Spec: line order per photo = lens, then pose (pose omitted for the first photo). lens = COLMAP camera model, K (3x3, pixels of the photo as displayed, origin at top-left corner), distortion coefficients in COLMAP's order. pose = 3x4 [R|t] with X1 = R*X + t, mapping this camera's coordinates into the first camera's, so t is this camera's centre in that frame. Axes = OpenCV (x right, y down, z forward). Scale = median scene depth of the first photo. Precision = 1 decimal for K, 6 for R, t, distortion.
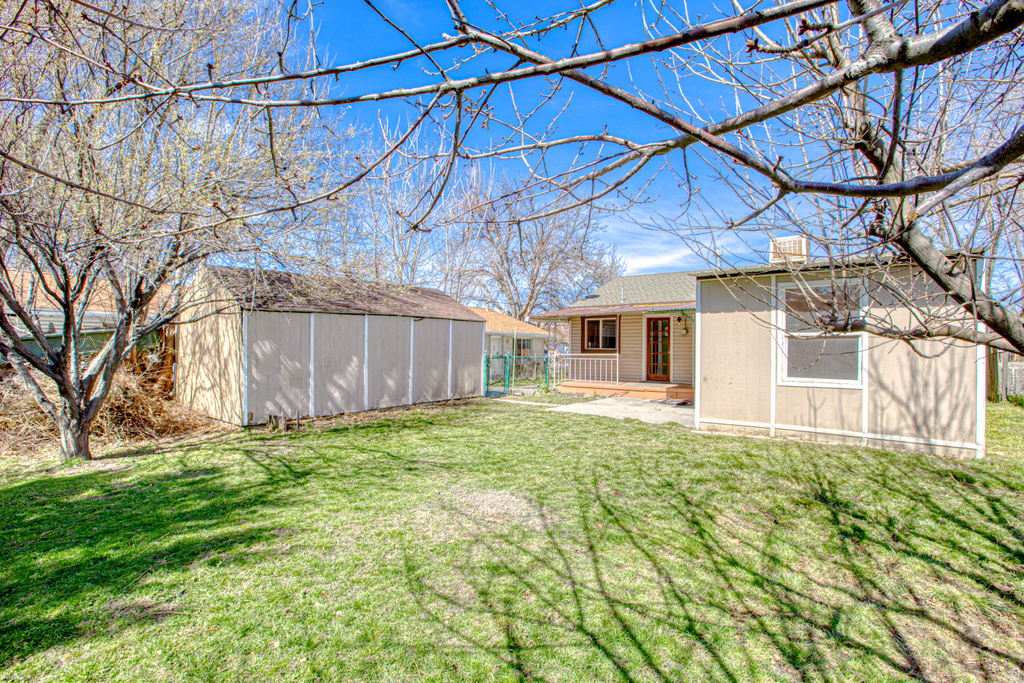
lens RADIAL K [[463.2, 0, 509.9], [0, 463.2, 342.2], [0, 0, 1]] dist [-0.037660, 0.009677]
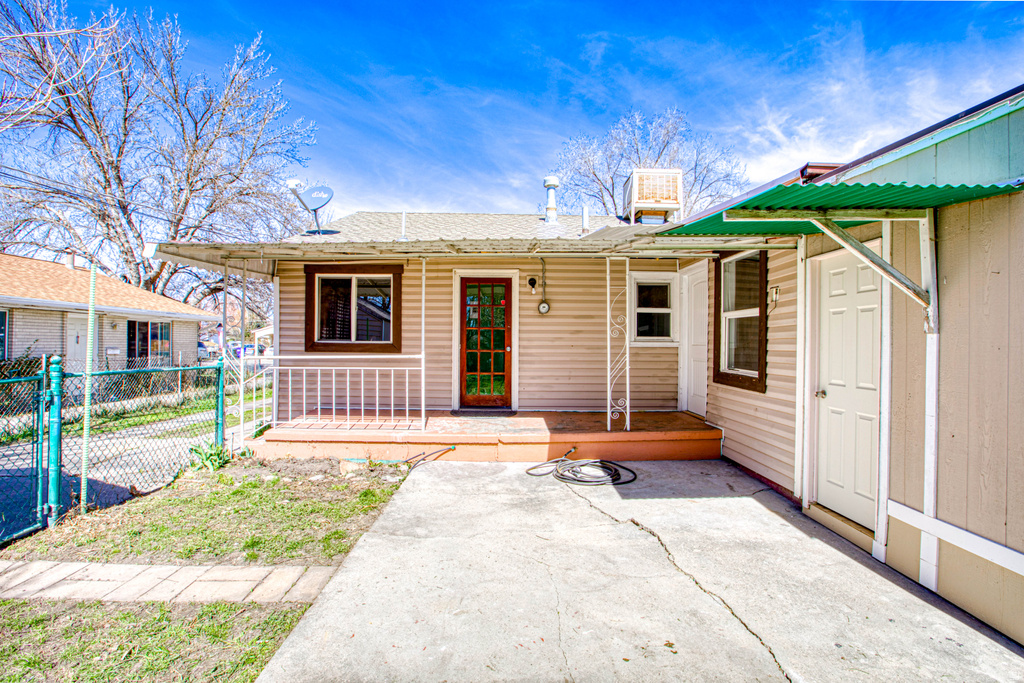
lens RADIAL K [[463.2, 0, 509.9], [0, 463.2, 342.2], [0, 0, 1]] dist [-0.037660, 0.009677]
pose [[0.775537, -0.002526, 0.631297, 0.058526], [-0.009430, 0.999834, 0.015585, 0.012039], [-0.631232, -0.018040, 0.775384, 1.071386]]
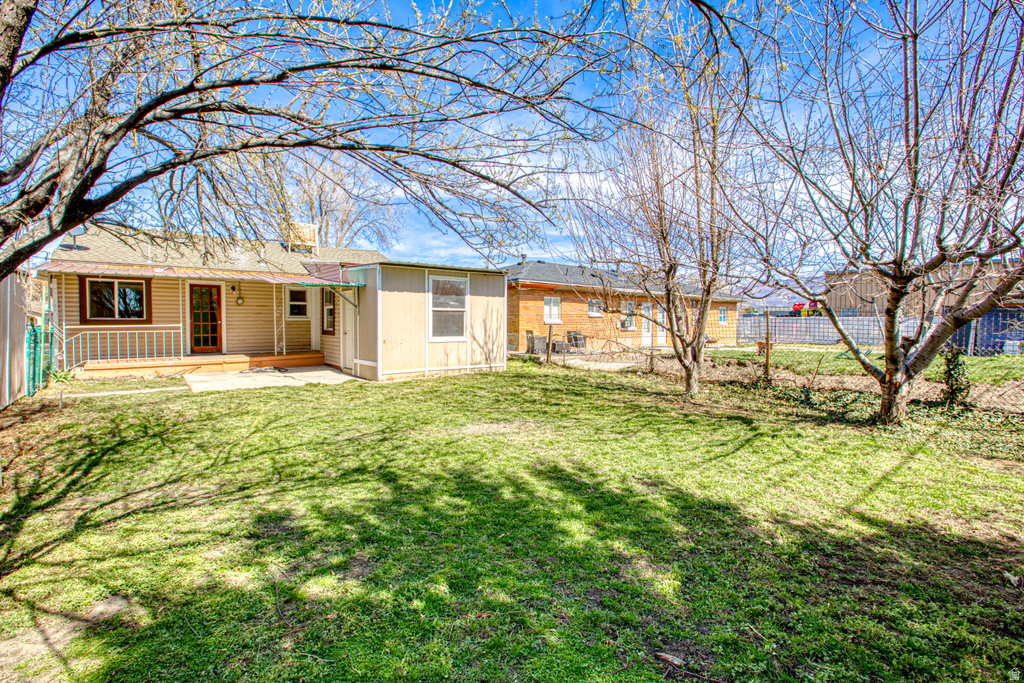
lens RADIAL K [[463.2, 0, 509.9], [0, 463.2, 342.2], [0, 0, 1]] dist [-0.037660, 0.009677]
pose [[0.212410, -0.052644, 0.975761, -0.788899], [-0.015018, 0.998254, 0.057126, 0.000748], [-0.977065, -0.026788, 0.211249, 0.368861]]
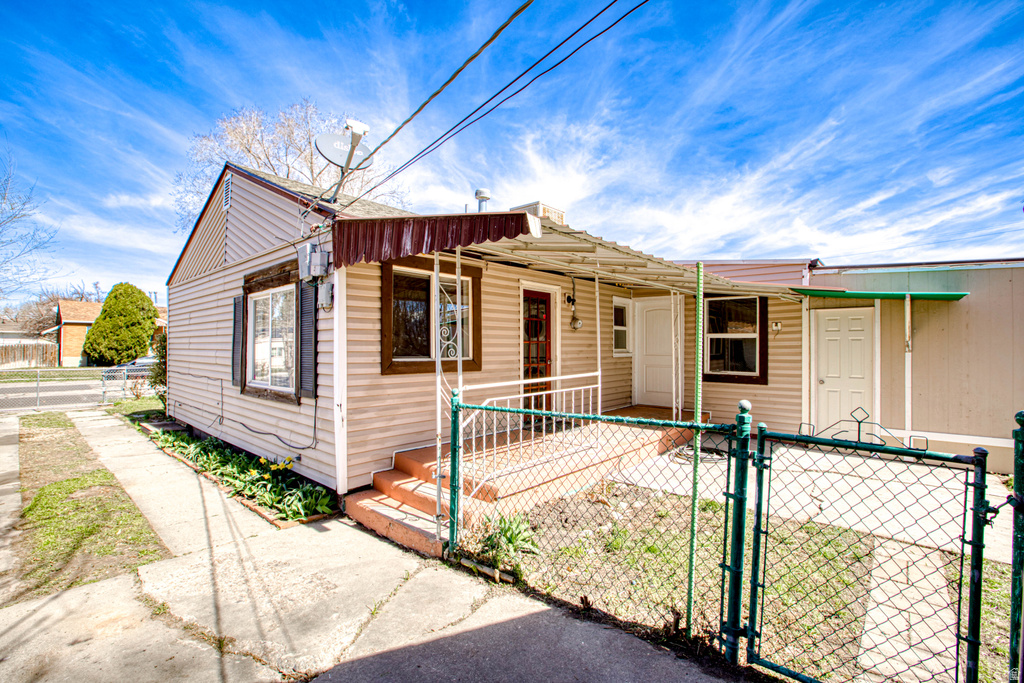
lens RADIAL K [[463.2, 0, 509.9], [0, 463.2, 342.2], [0, 0, 1]] dist [-0.037660, 0.009677]
pose [[0.040109, 0.000863, 0.999195, -0.291533], [-0.015419, 0.999881, -0.000245, 0.001542], [-0.999076, -0.015397, 0.040117, 1.786124]]
